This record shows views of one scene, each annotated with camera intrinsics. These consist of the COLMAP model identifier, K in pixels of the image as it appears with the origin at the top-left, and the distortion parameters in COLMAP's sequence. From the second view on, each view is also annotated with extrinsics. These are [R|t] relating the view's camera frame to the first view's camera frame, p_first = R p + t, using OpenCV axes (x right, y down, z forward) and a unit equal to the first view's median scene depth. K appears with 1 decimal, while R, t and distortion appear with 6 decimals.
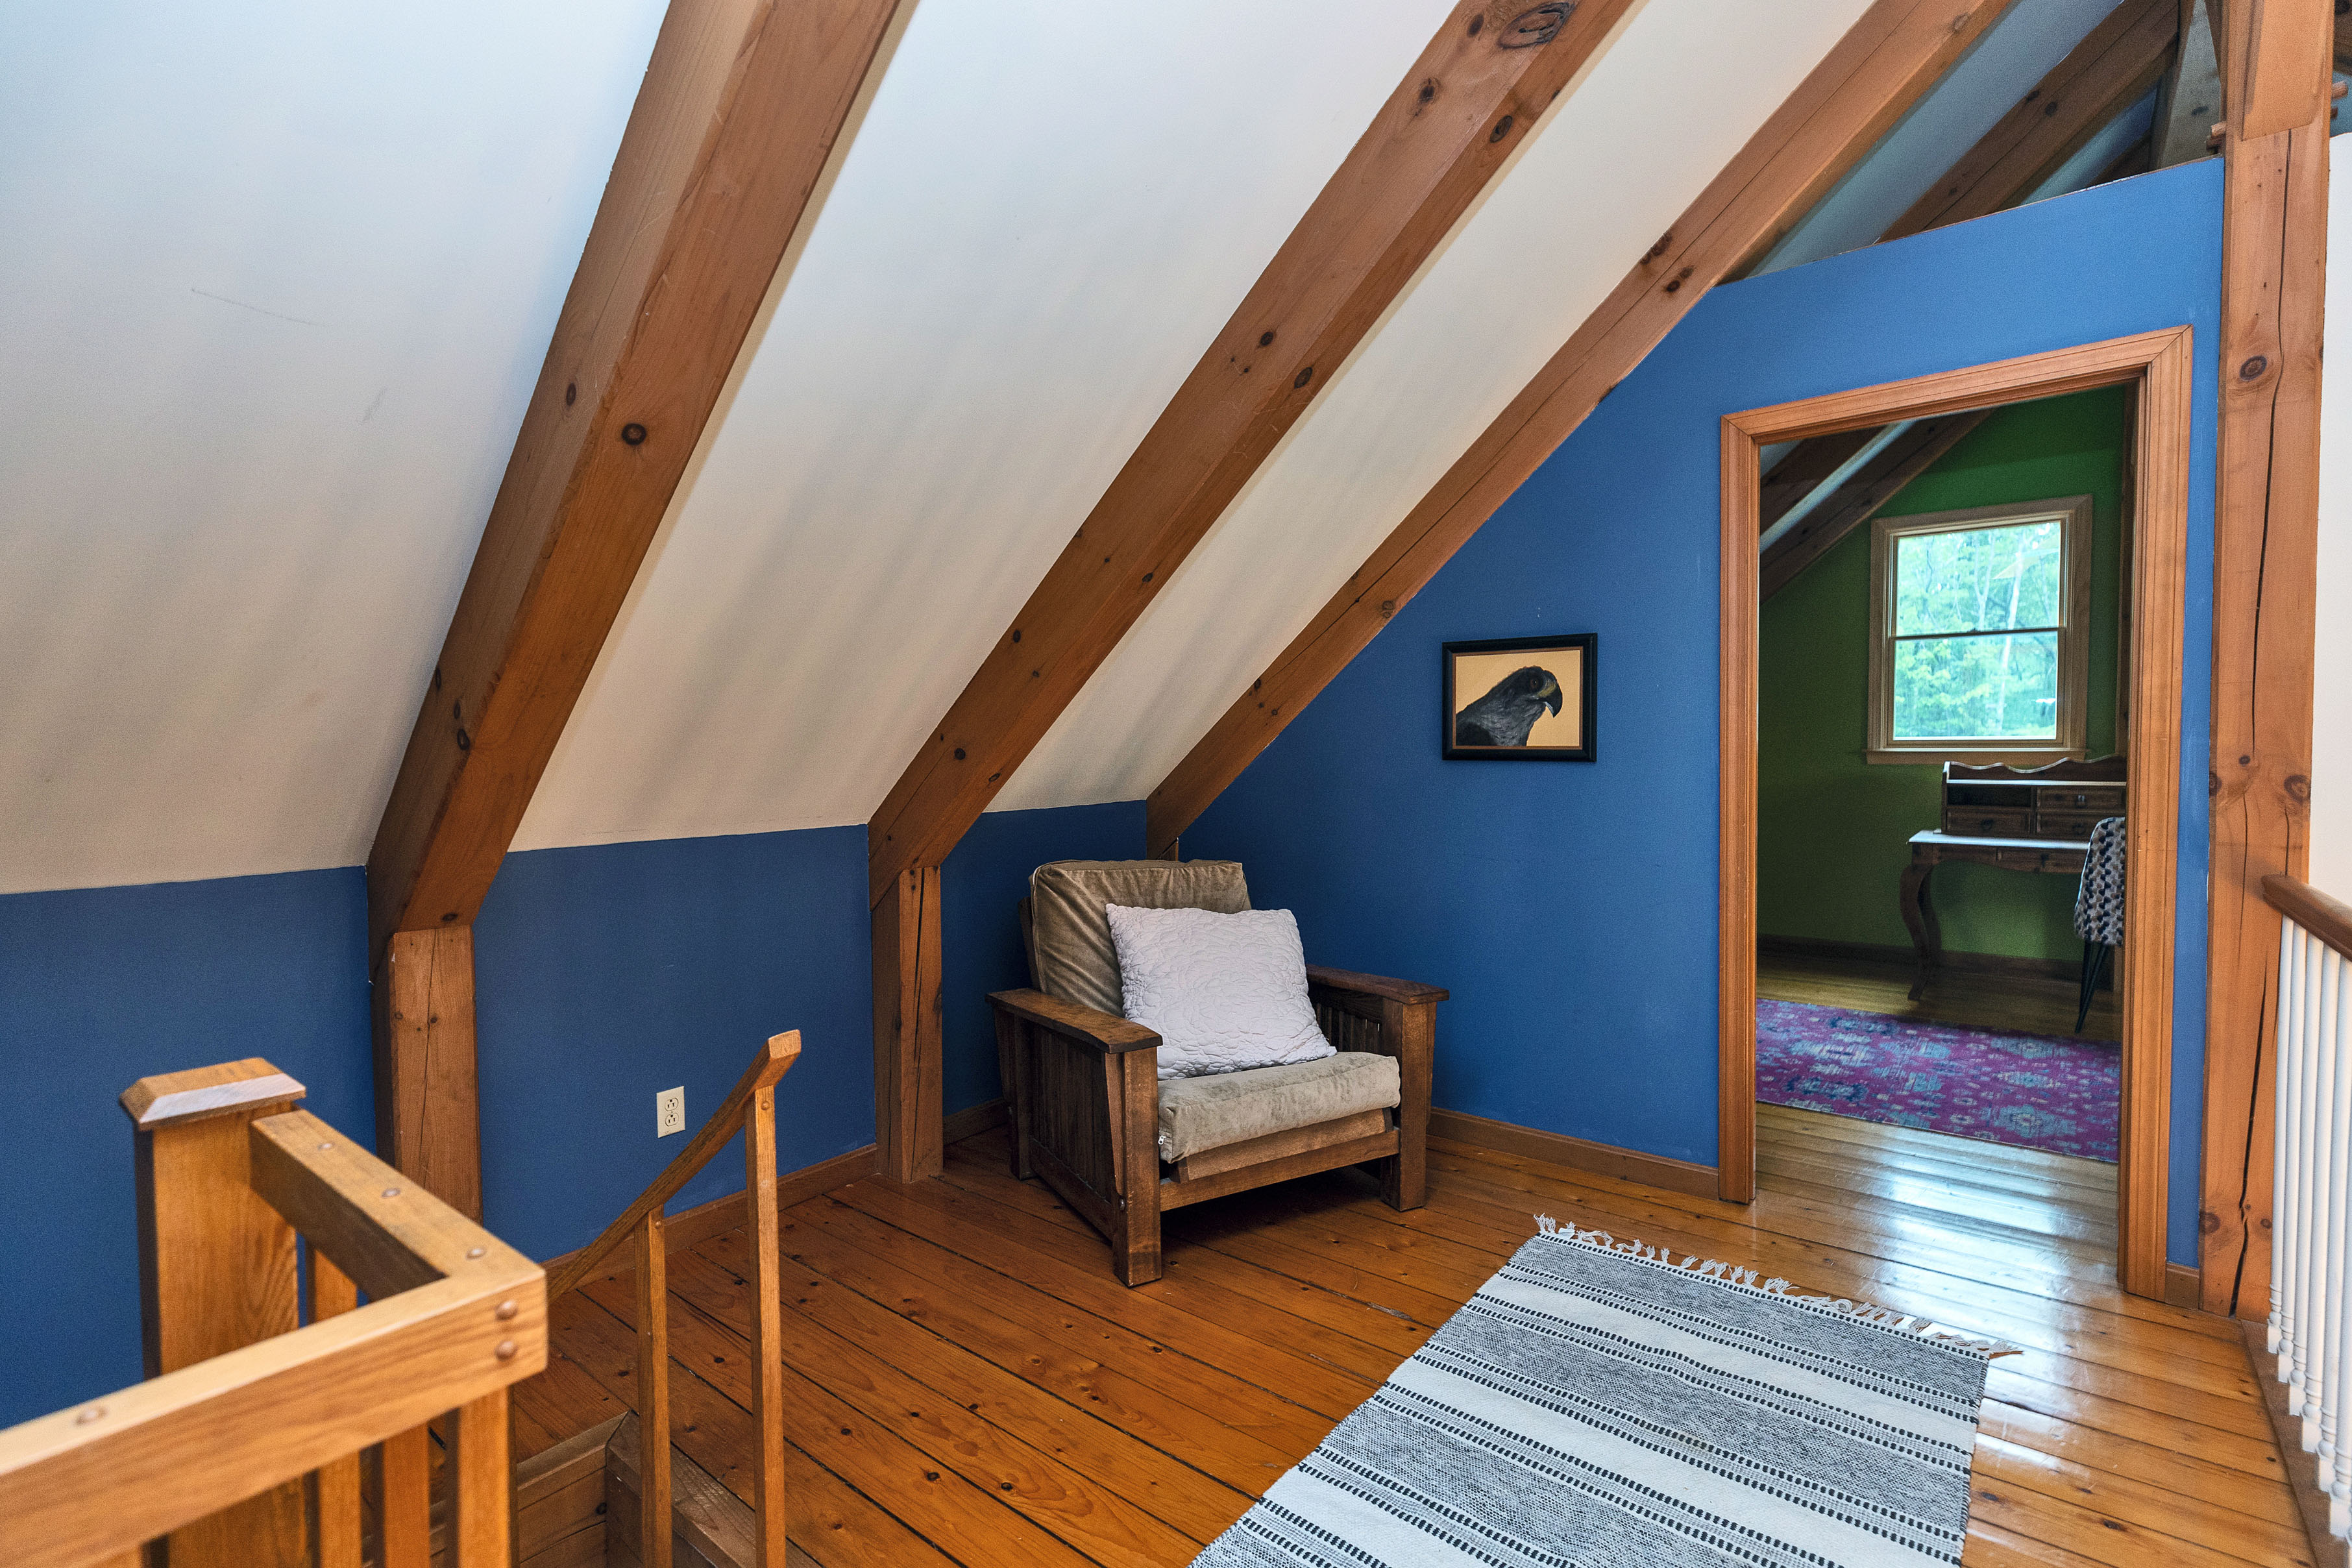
lens RADIAL K [[1067.4, 0, 1183.7], [0, 1067.4, 780.2], [0, 0, 1]] dist [0.007621, -0.000205]
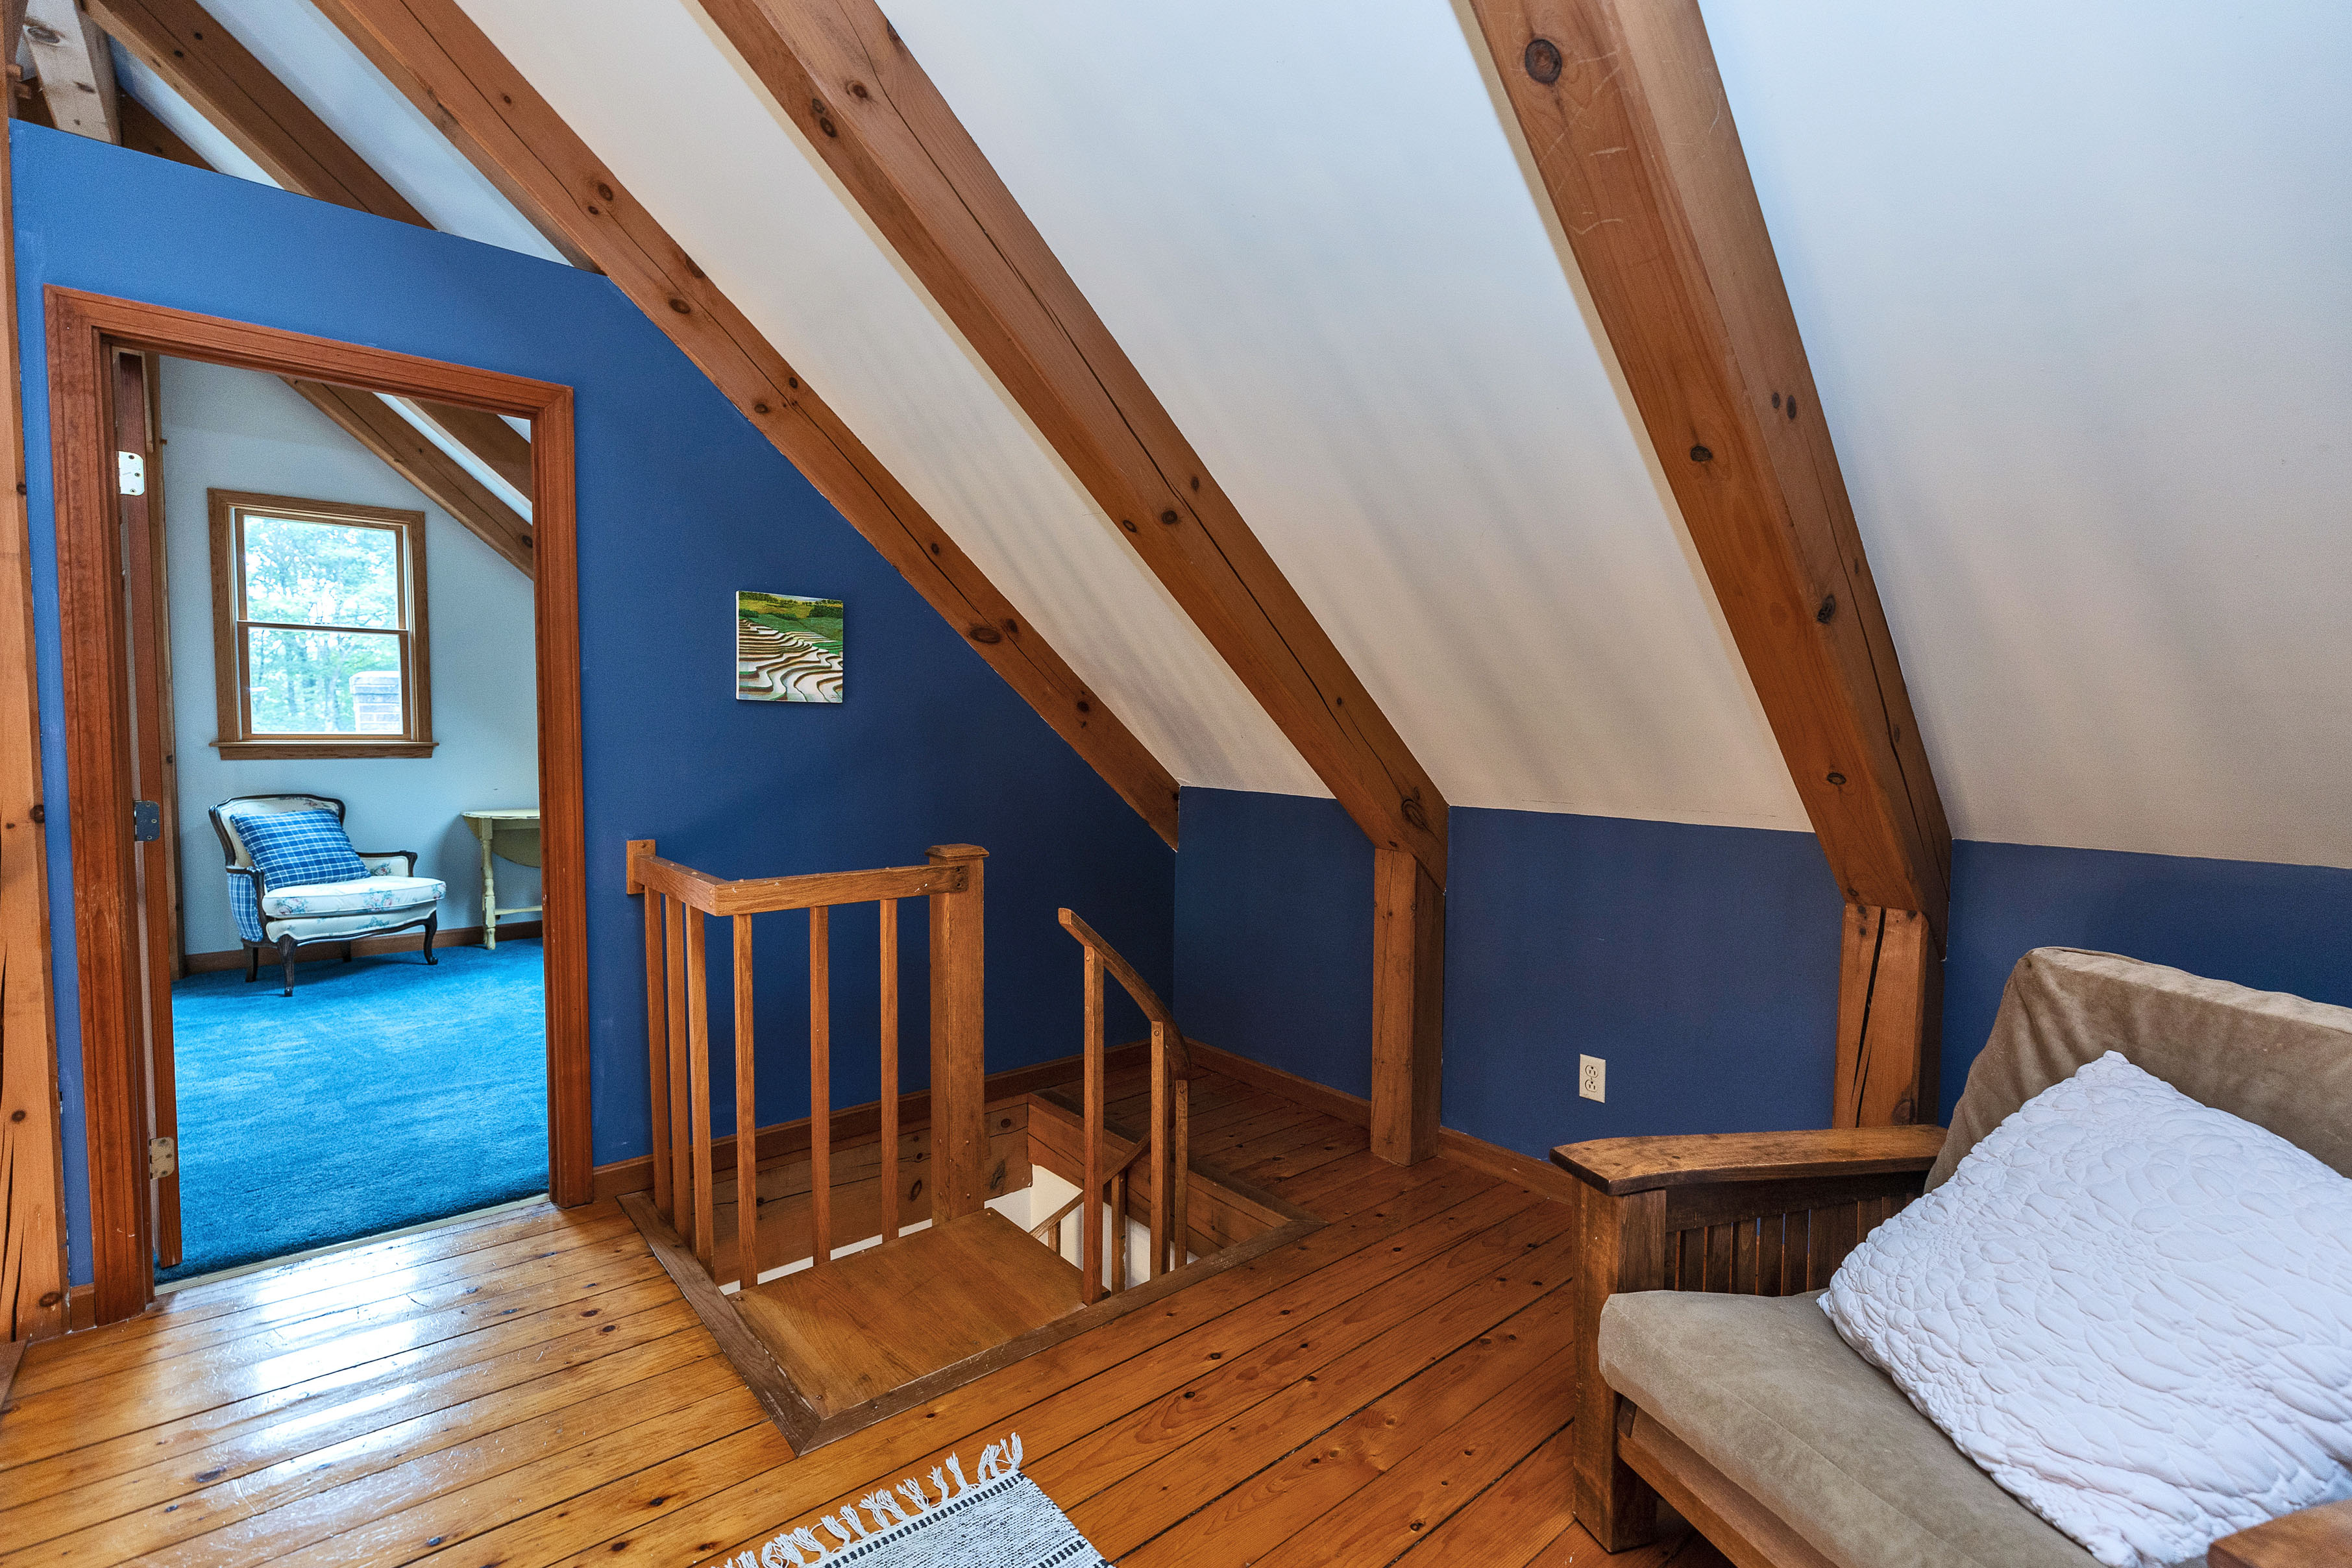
lens RADIAL K [[1067.4, 0, 1183.7], [0, 1067.4, 780.2], [0, 0, 1]] dist [0.007621, -0.000205]
pose [[-0.184384, 0.058430, -0.981116, 0.652037], [-0.038222, 0.997050, 0.066562, -0.036474], [0.982111, 0.049774, -0.181606, 0.855311]]
